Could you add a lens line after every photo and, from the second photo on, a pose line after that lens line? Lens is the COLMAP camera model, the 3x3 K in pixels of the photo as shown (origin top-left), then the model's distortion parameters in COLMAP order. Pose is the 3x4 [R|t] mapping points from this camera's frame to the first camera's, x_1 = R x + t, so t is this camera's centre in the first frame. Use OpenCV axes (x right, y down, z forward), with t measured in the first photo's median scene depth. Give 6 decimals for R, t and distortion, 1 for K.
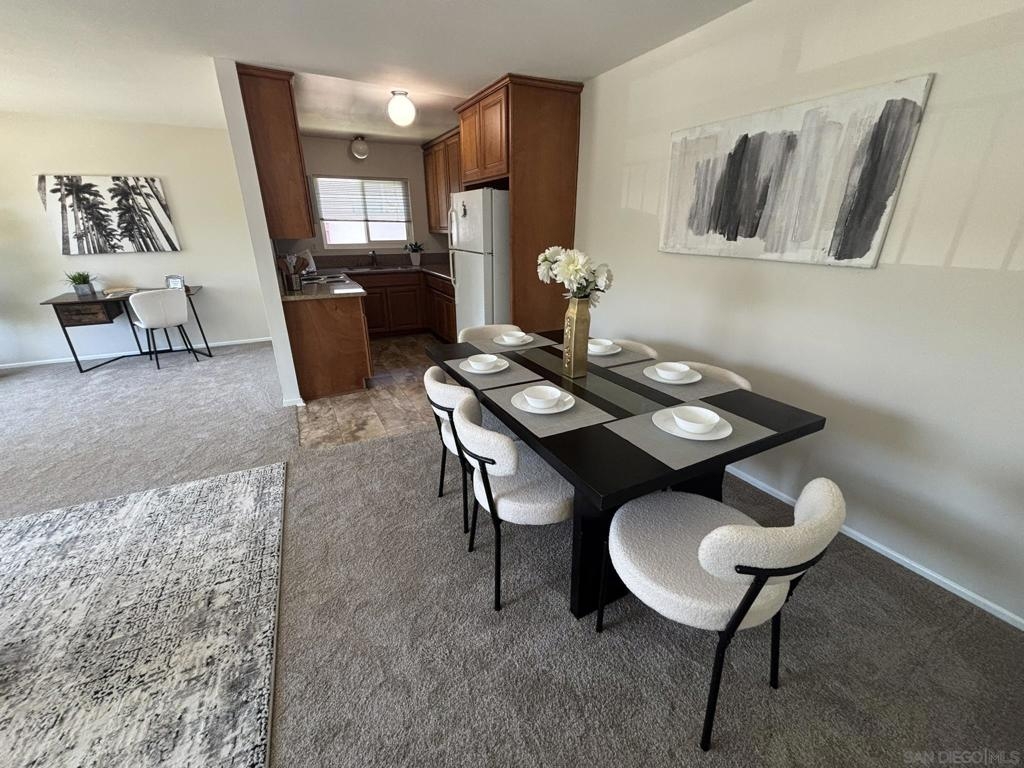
lens RADIAL K [[410.9, 0, 511.8], [0, 410.9, 382.8], [0, 0, 1]] dist [-0.002598, 0.000463]
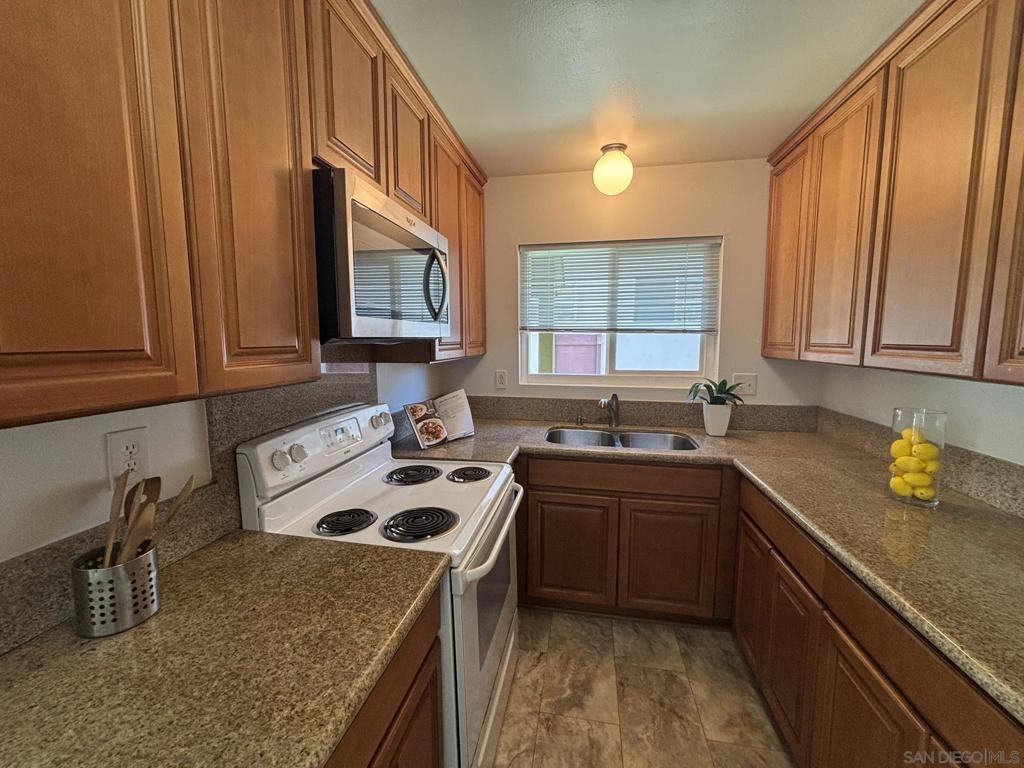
lens RADIAL K [[410.9, 0, 514.7], [0, 410.9, 386.5], [0, 0, 1]] dist [-0.002598, 0.000463]
pose [[0.784927, 0.069148, -0.615718, -0.304685], [-0.216832, 0.961569, -0.168432, -0.468970], [0.580408, 0.265714, 0.769755, 1.210725]]
